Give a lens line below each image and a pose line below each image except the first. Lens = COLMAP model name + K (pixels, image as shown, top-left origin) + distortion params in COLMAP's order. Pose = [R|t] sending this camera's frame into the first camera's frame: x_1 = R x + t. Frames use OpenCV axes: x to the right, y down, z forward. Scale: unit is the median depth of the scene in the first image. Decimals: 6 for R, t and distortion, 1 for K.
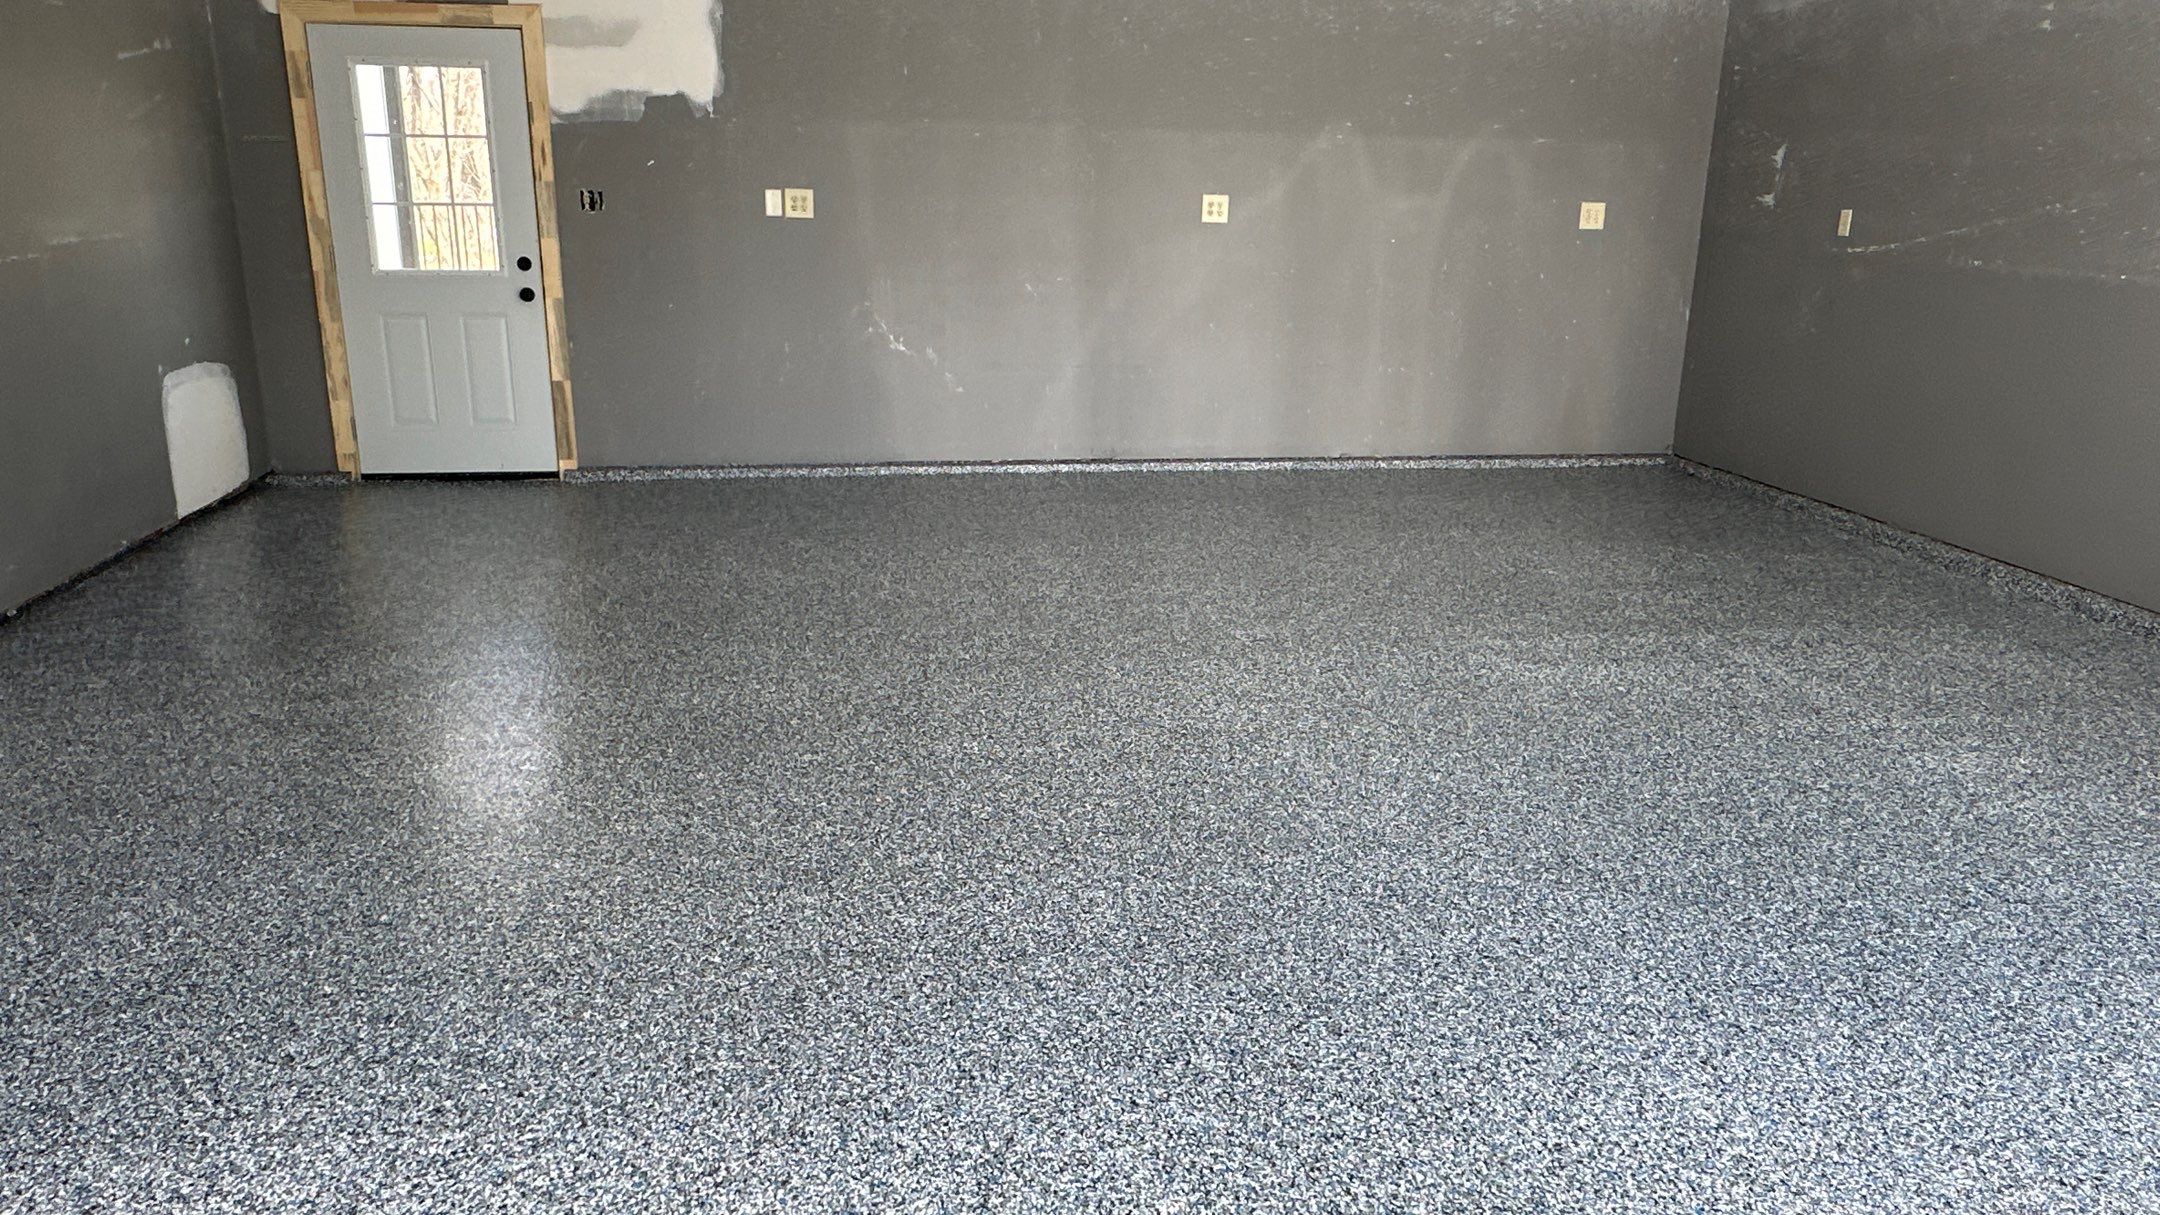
lens RADIAL K [[1459.7, 0, 1083.5], [0, 1459.7, 609.6], [0, 0, 1]] dist [-0.003077, -0.001072]
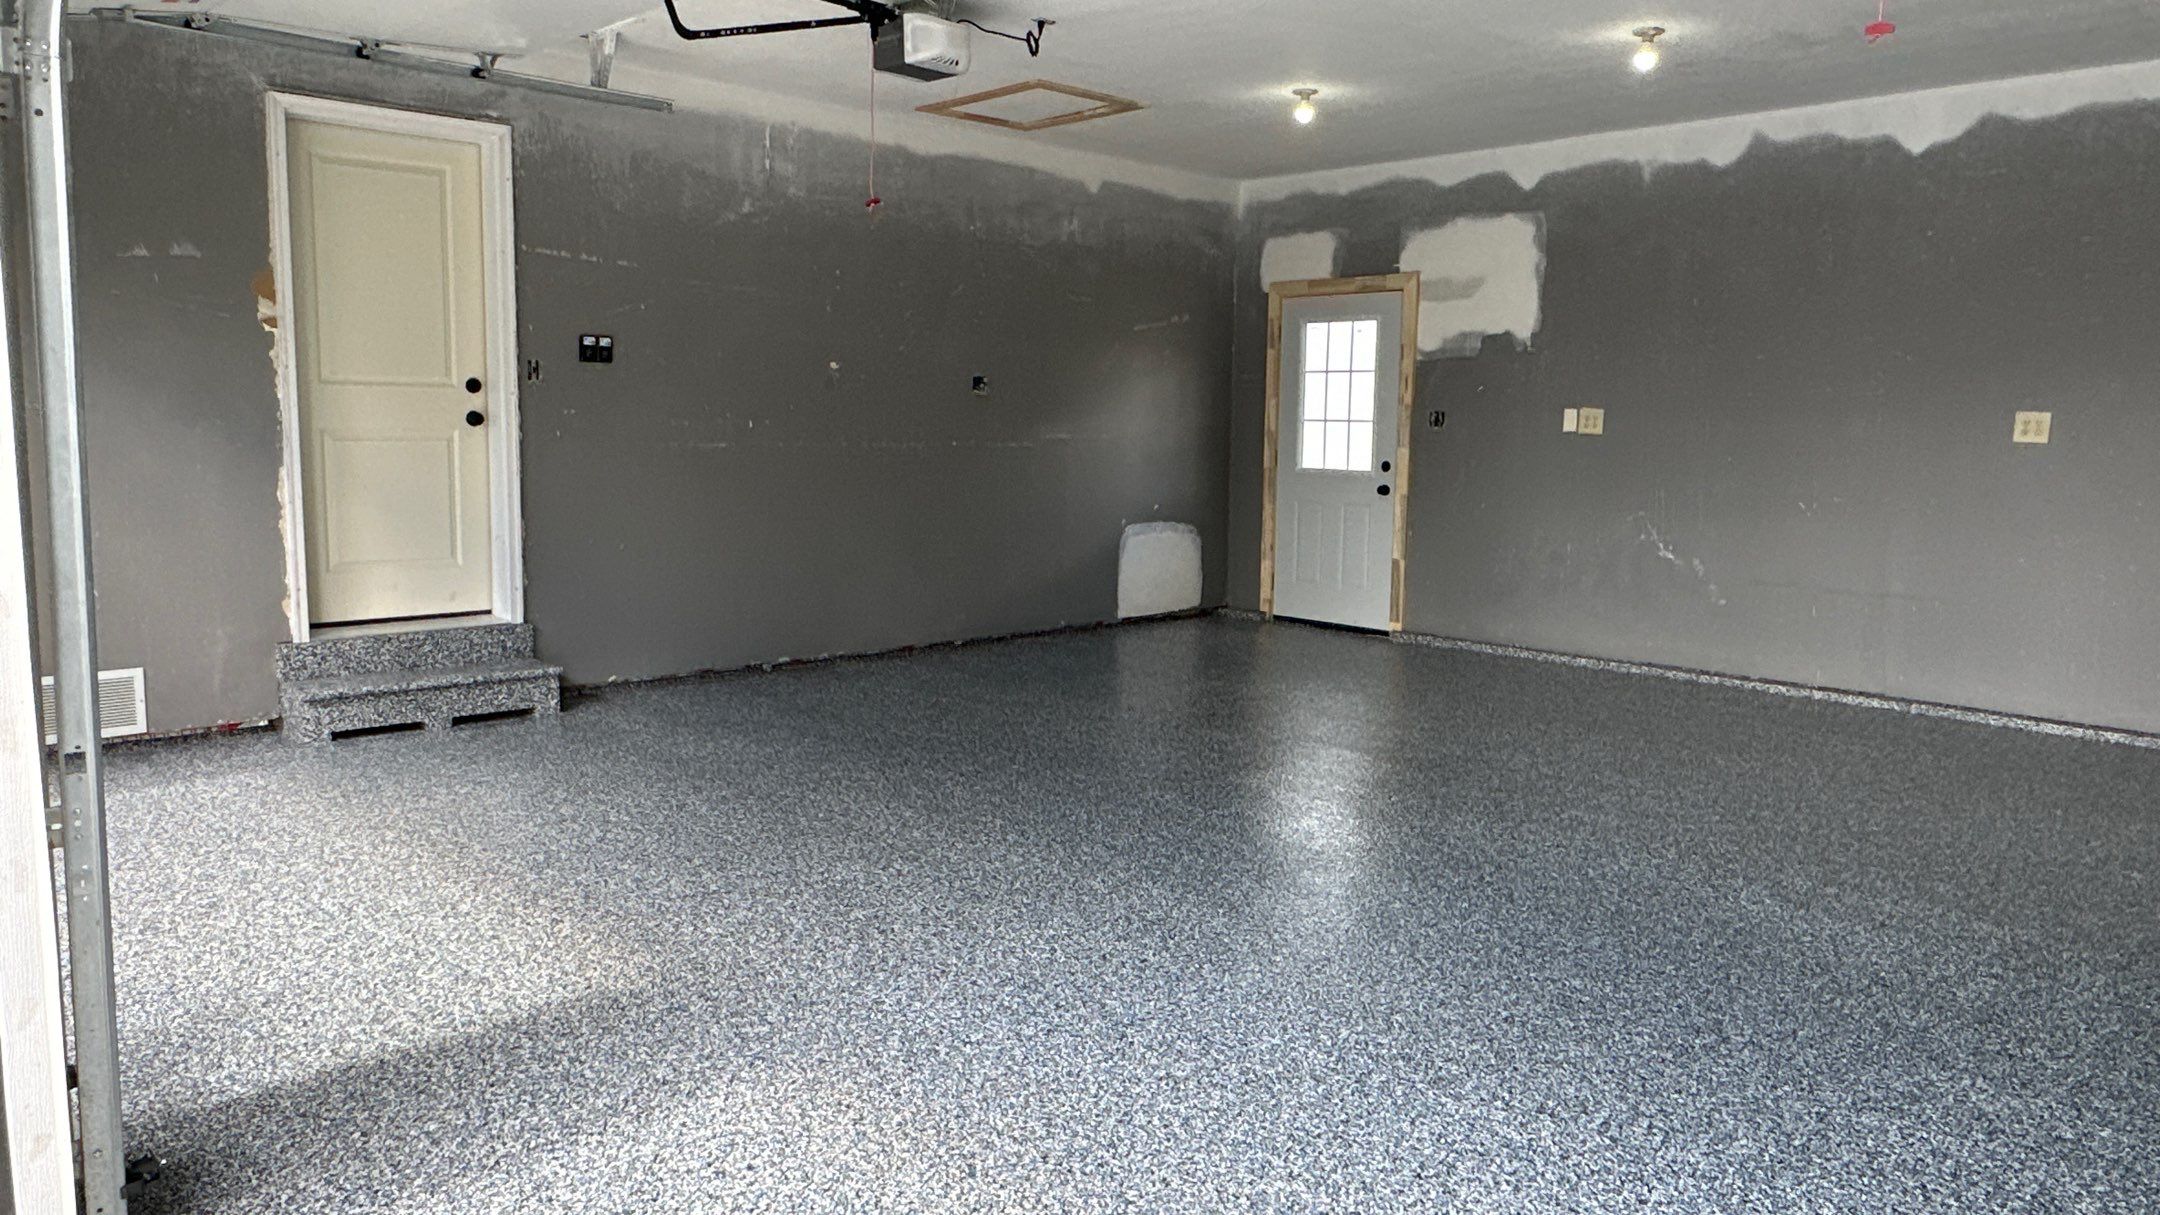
lens RADIAL K [[1459.7, 0, 1082.5], [0, 1459.7, 606.5], [0, 0, 1]] dist [-0.003077, -0.001072]
pose [[0.569536, 0.100876, -0.815753, 0.512115], [-0.236722, 0.970523, -0.045258, 0.002651], [0.787141, 0.218882, 0.576627, 0.079050]]
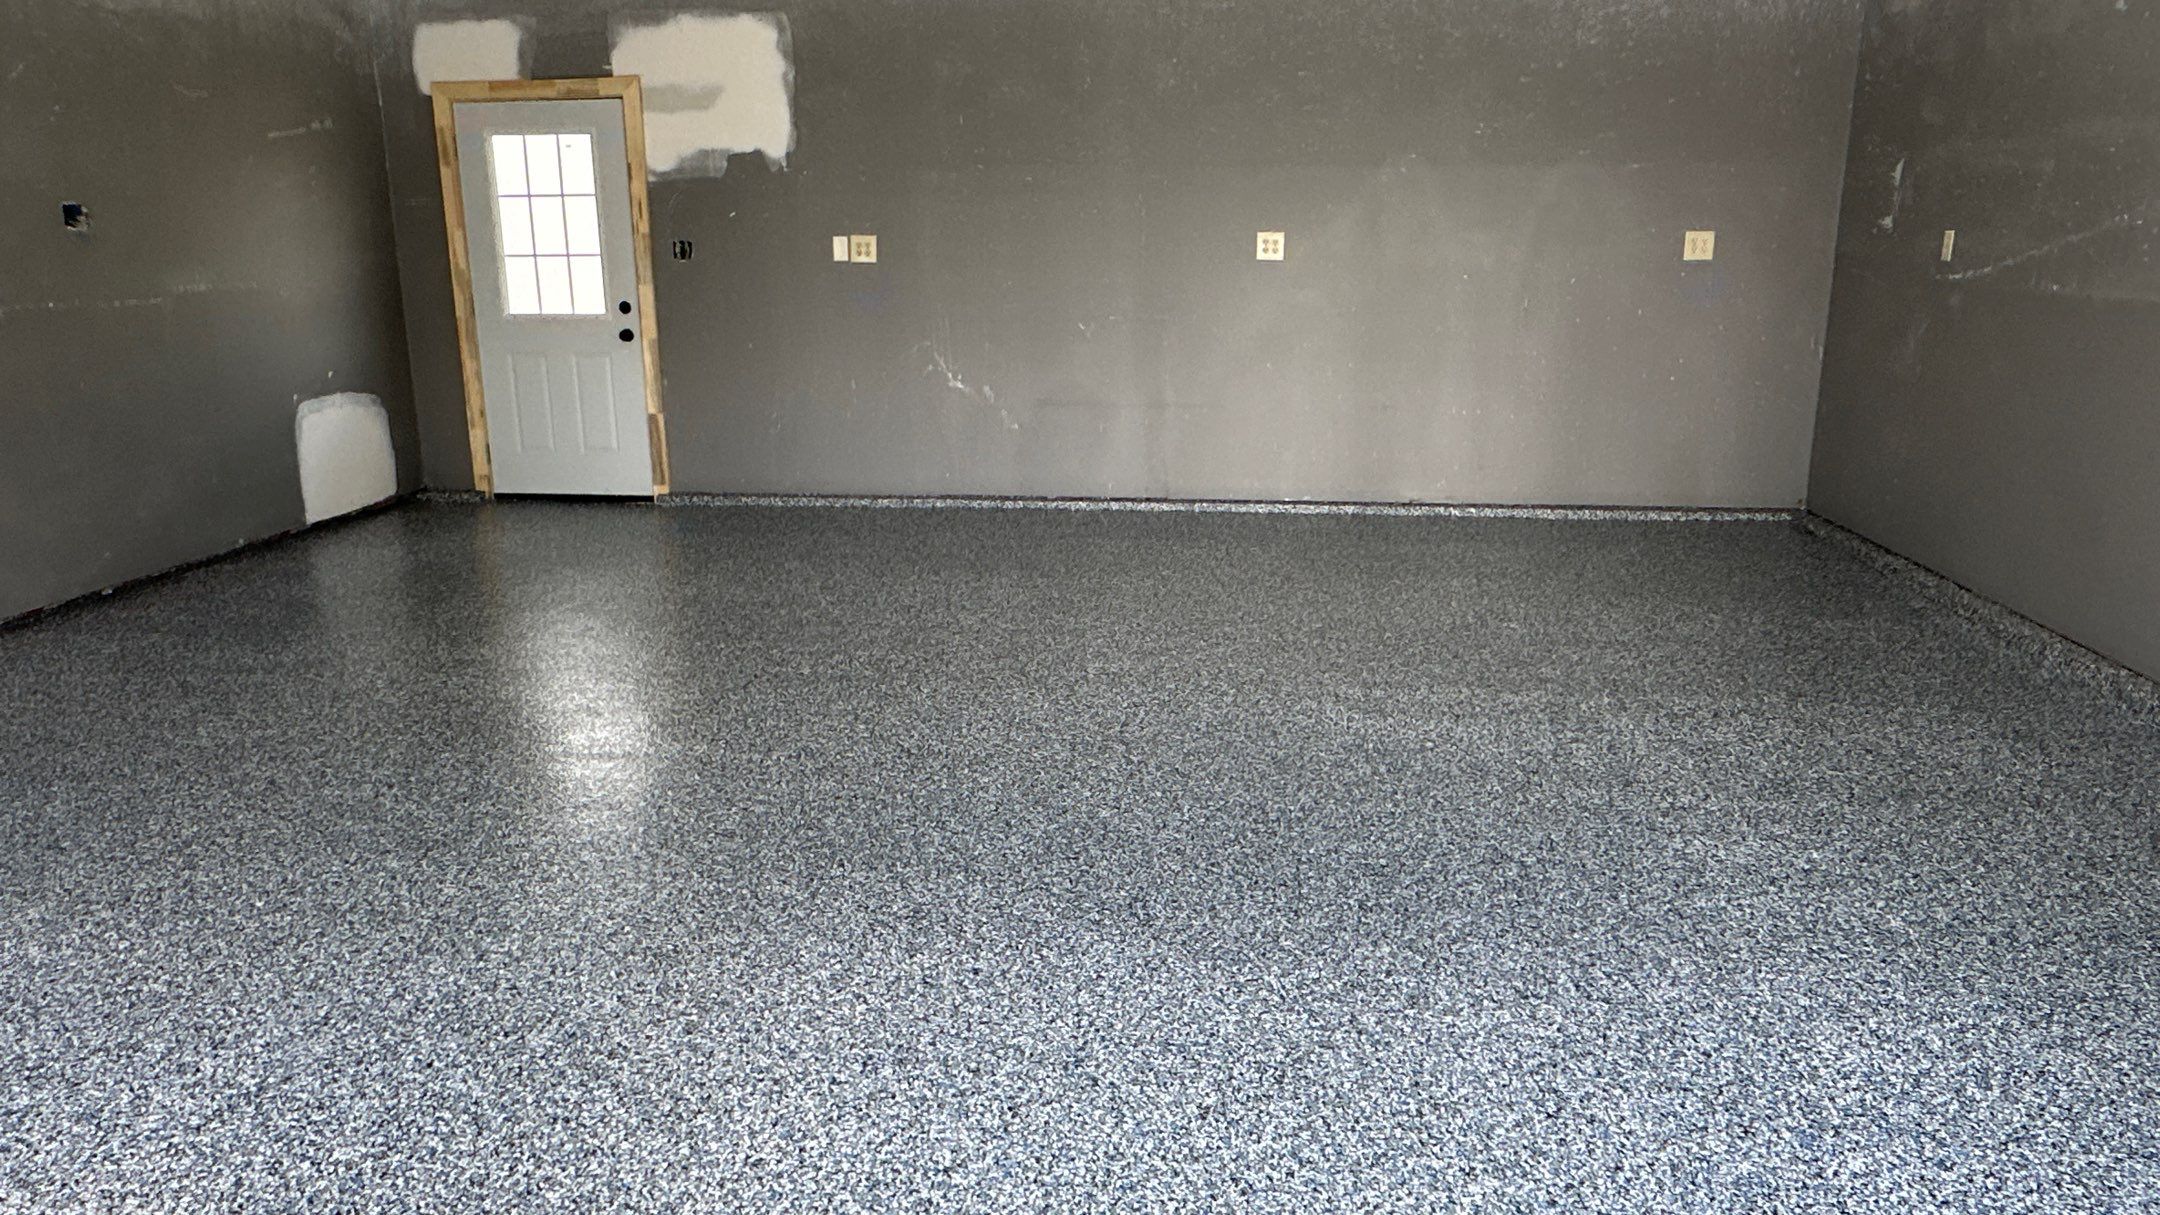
lens RADIAL K [[1459.7, 0, 1082.2], [0, 1459.7, 610.3], [0, 0, 1]] dist [-0.003077, -0.001072]
pose [[0.962647, 0.045564, -0.266897, 0.253558], [-0.055149, 0.998071, -0.028522, 0.005025], [0.265083, 0.042175, 0.963303, 0.032714]]
